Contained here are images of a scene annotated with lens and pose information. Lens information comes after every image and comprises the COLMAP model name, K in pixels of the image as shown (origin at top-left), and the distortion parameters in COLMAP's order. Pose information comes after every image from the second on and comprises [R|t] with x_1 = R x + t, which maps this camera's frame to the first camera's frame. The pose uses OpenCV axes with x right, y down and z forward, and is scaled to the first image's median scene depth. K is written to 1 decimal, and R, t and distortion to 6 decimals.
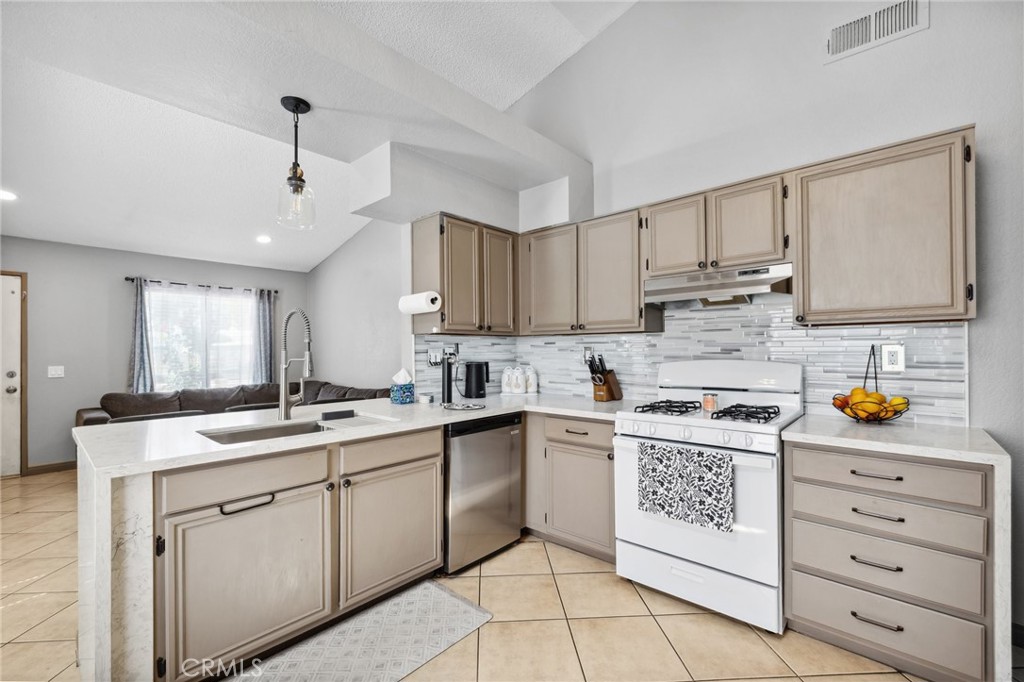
lens RADIAL K [[434.0, 0, 516.8], [0, 434.0, 344.4], [0, 0, 1]] dist [0.000951, -0.001371]
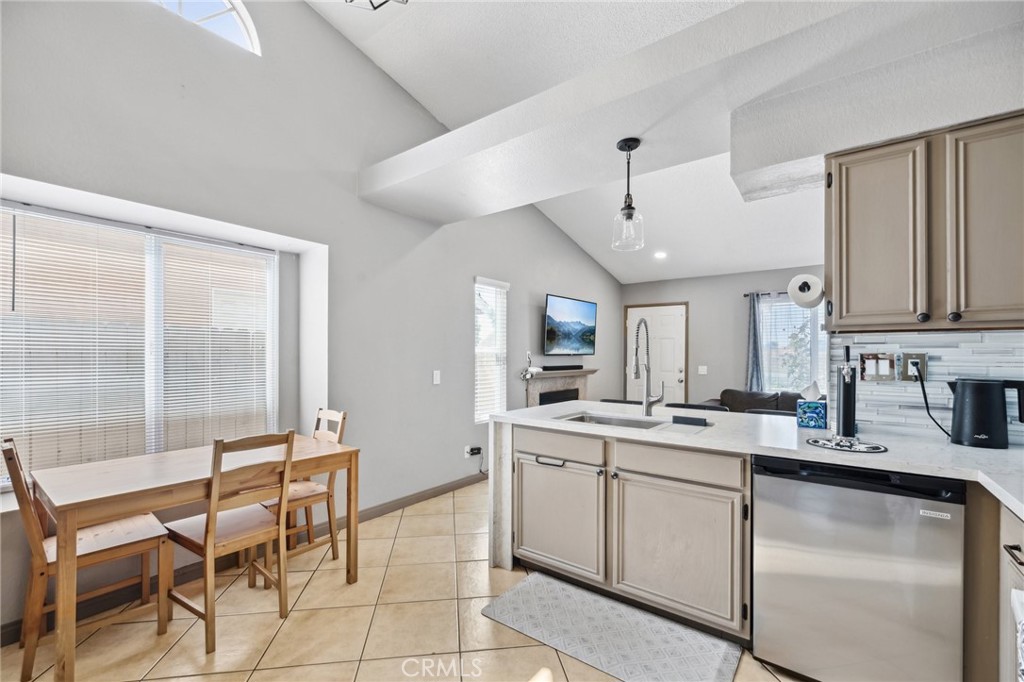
lens RADIAL K [[434.0, 0, 492.9], [0, 434.0, 348.1], [0, 0, 1]] dist [0.000951, -0.001371]
pose [[0.054873, -0.011168, -0.998431, 0.568872], [0.007479, 0.999914, -0.010773, 0.004316], [0.998465, -0.006876, 0.054952, 0.514288]]
